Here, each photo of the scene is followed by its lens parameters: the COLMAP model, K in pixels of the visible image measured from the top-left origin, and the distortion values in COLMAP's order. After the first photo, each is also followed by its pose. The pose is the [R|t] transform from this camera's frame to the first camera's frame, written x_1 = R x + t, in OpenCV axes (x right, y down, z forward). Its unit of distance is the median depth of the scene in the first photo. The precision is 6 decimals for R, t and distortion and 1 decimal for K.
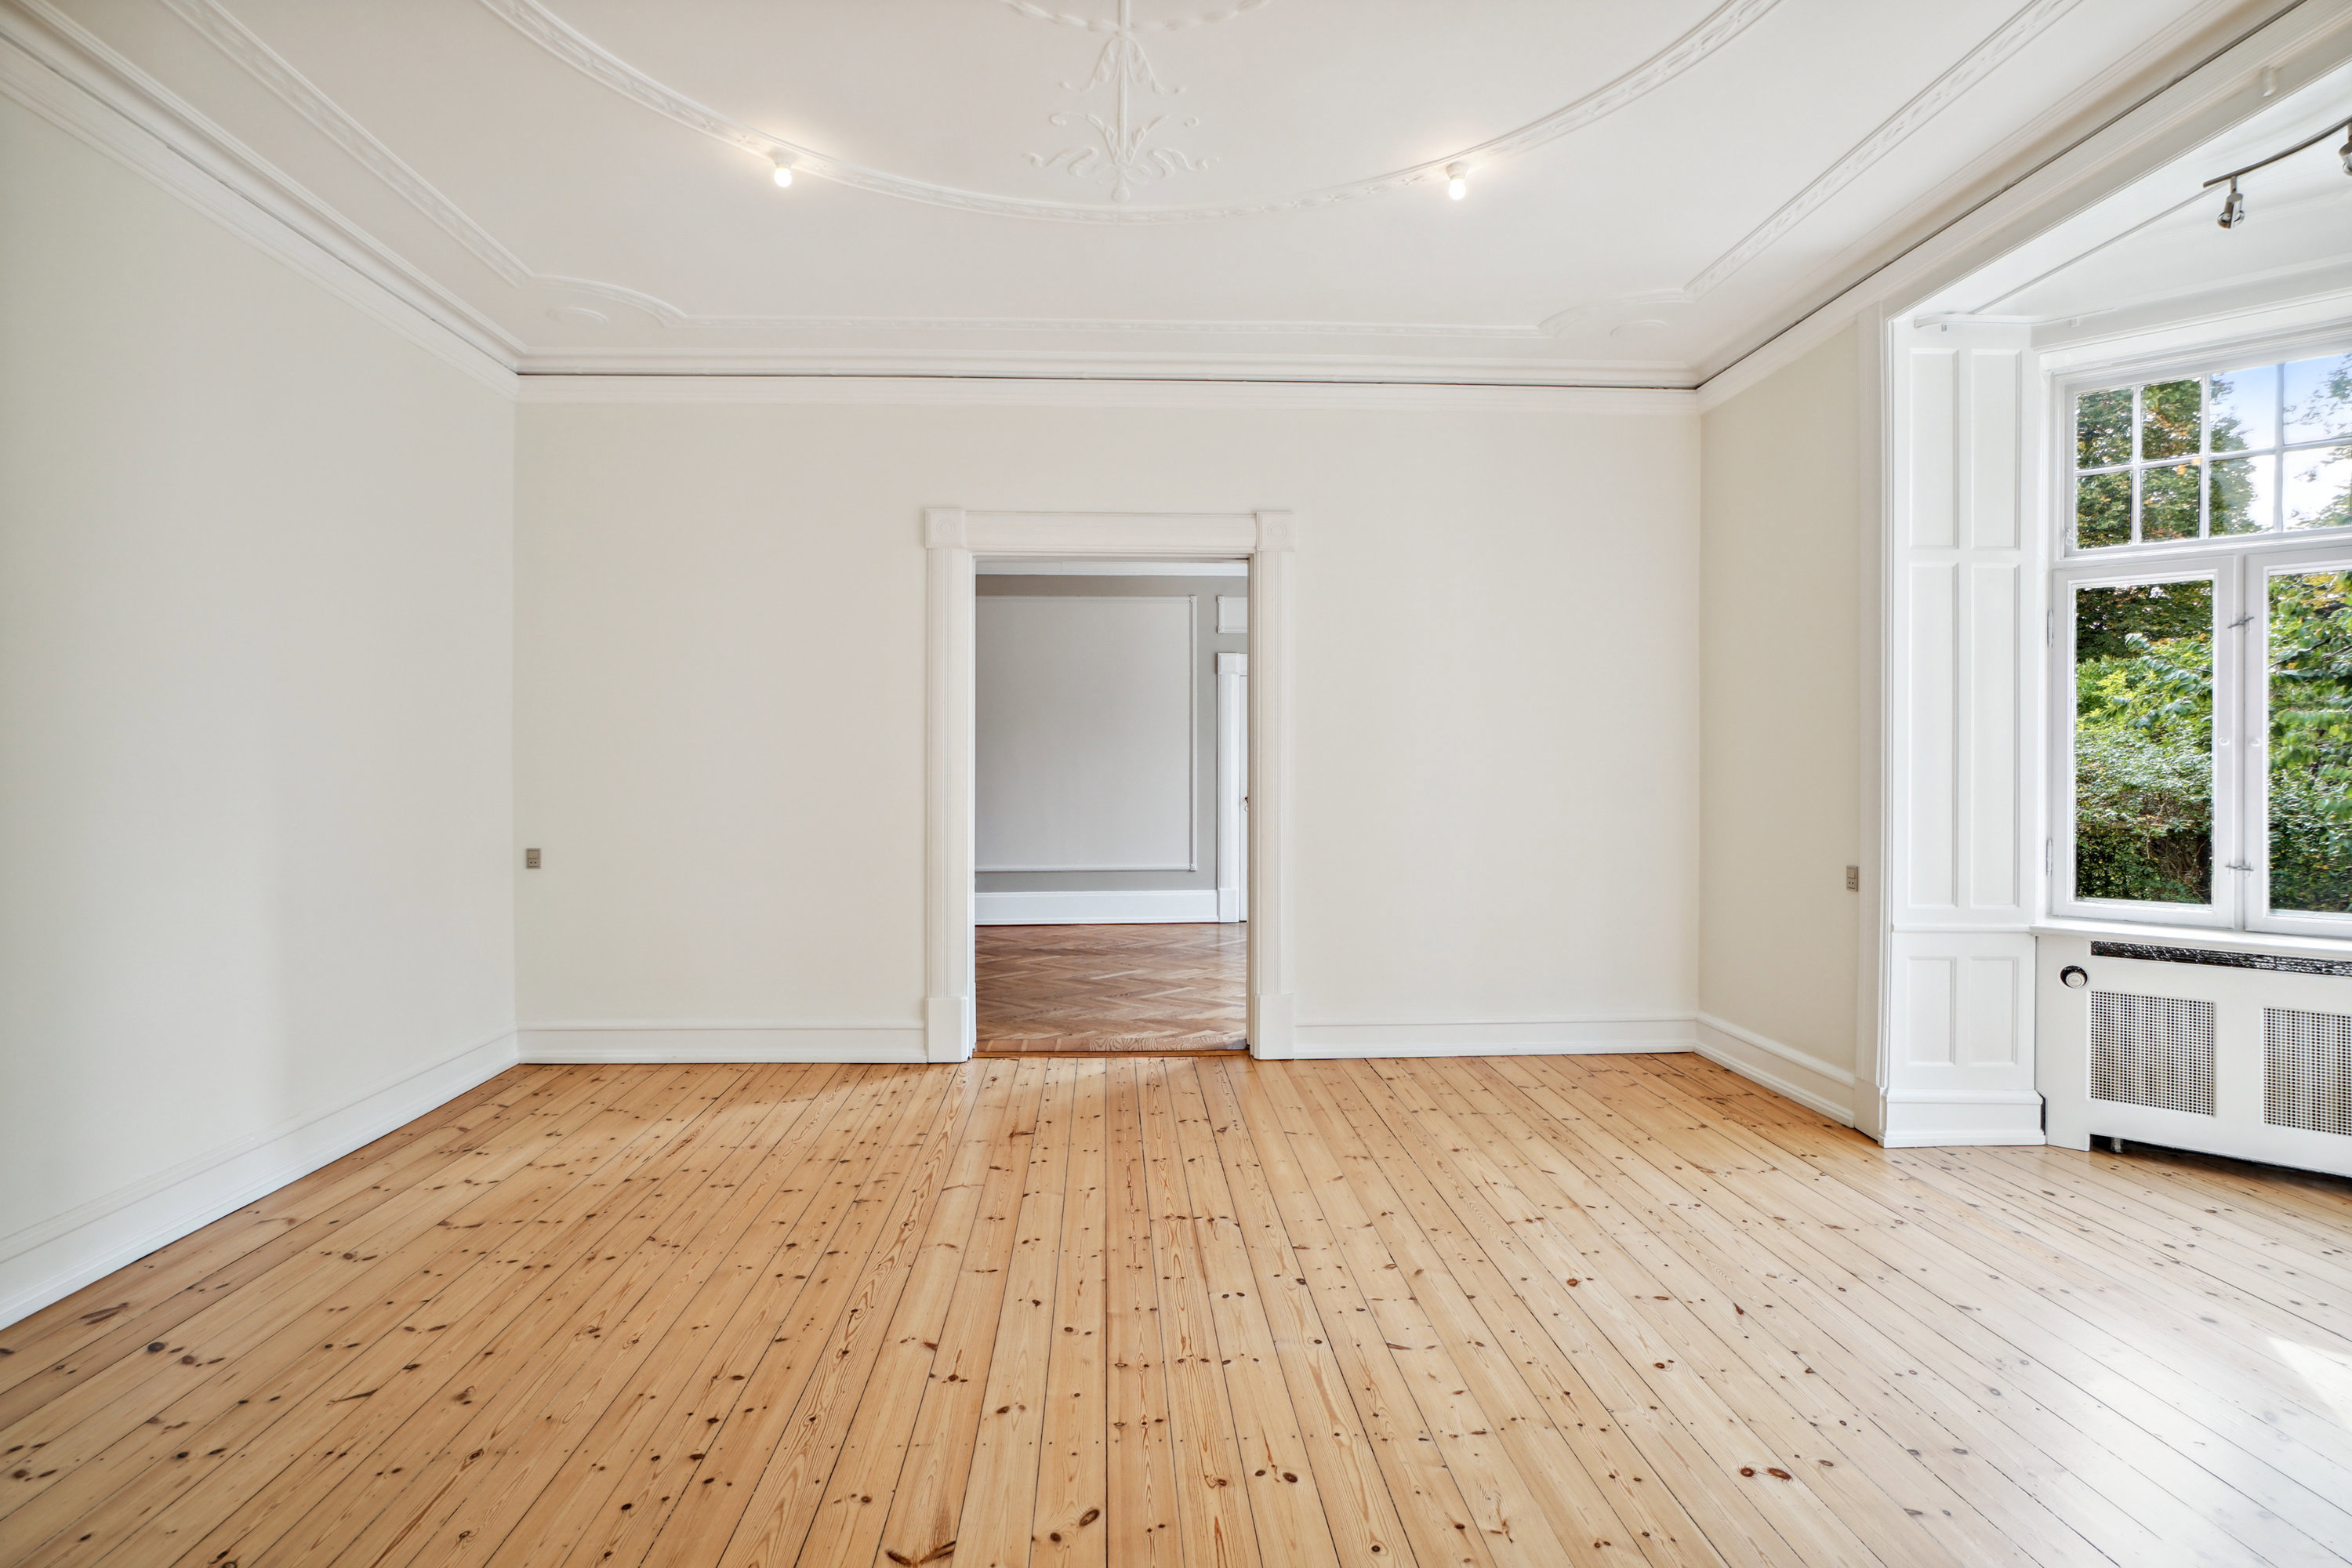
lens RADIAL K [[1284.6, 0, 1176.0], [0, 1284.6, 784.0], [0, 0, 1]] dist [0.000047, -0.000182]
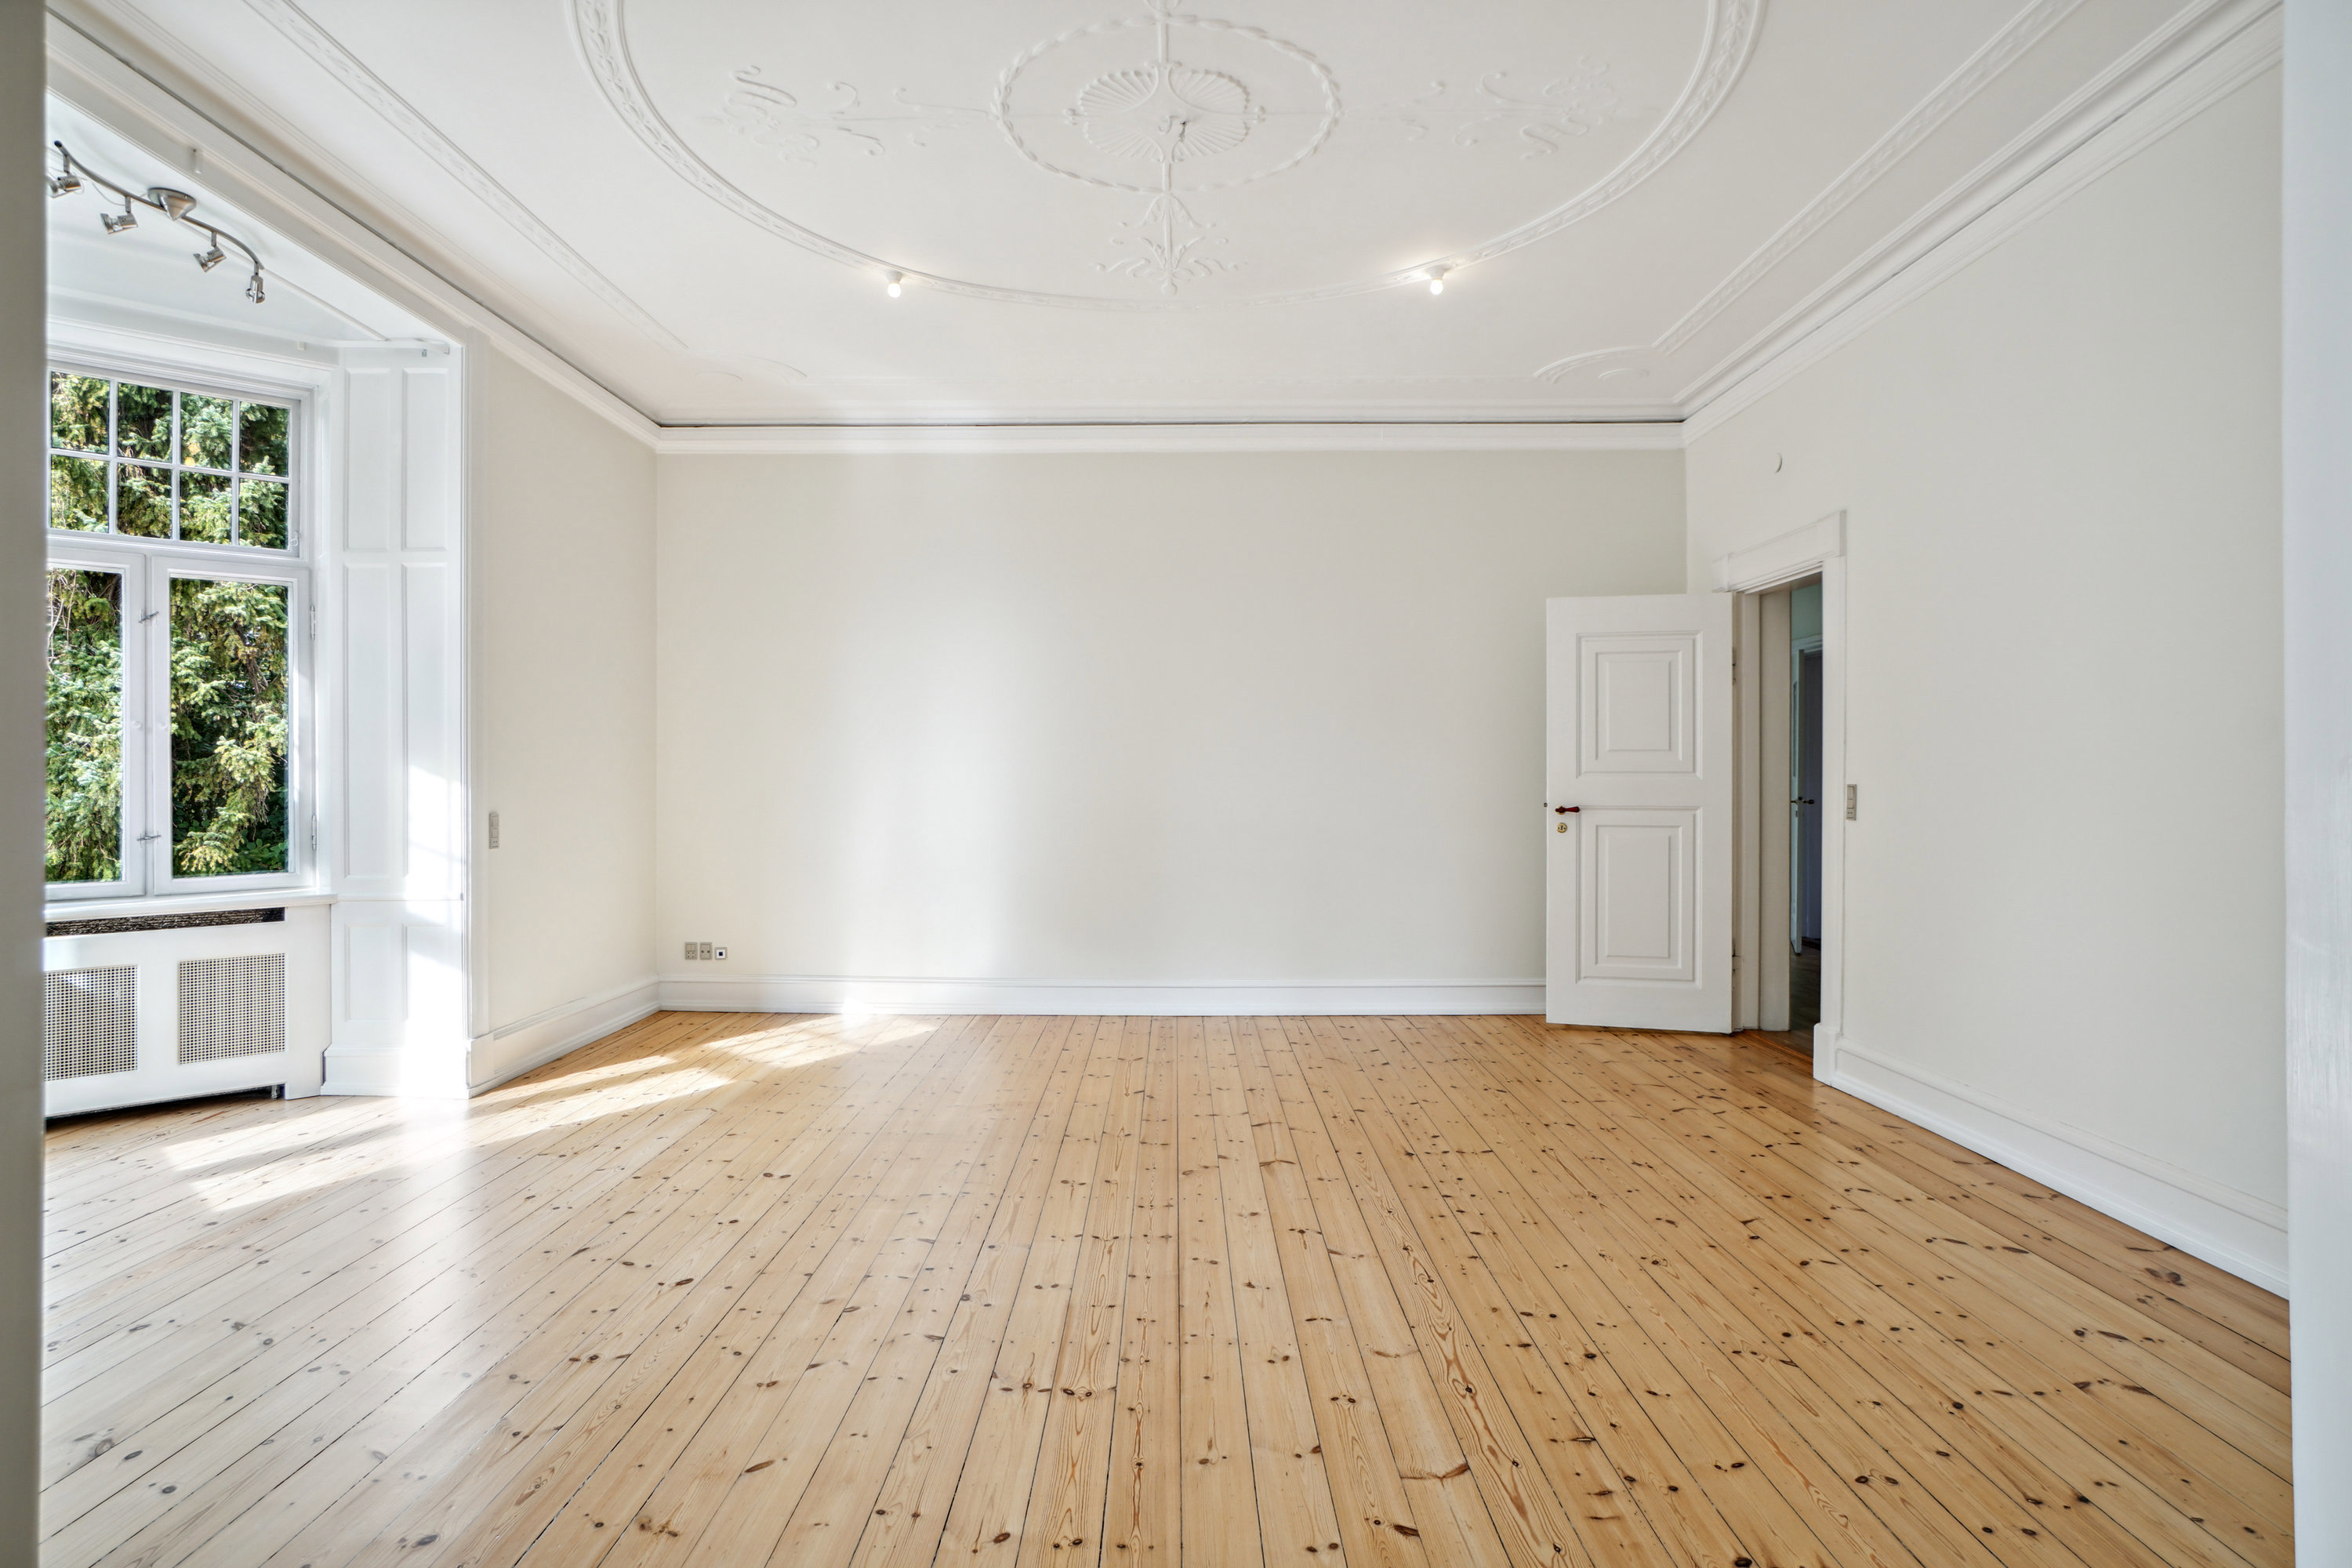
lens RADIAL K [[1277.3, 0, 1176.0], [0, 1277.3, 784.0], [0, 0, 1]] dist [0.000321, 0.000078]
pose [[-0.998529, -0.001130, 0.054205, -0.101878], [0.000035, 0.999769, 0.021492, 0.002707], [-0.054217, 0.021463, -0.998299, 1.917538]]
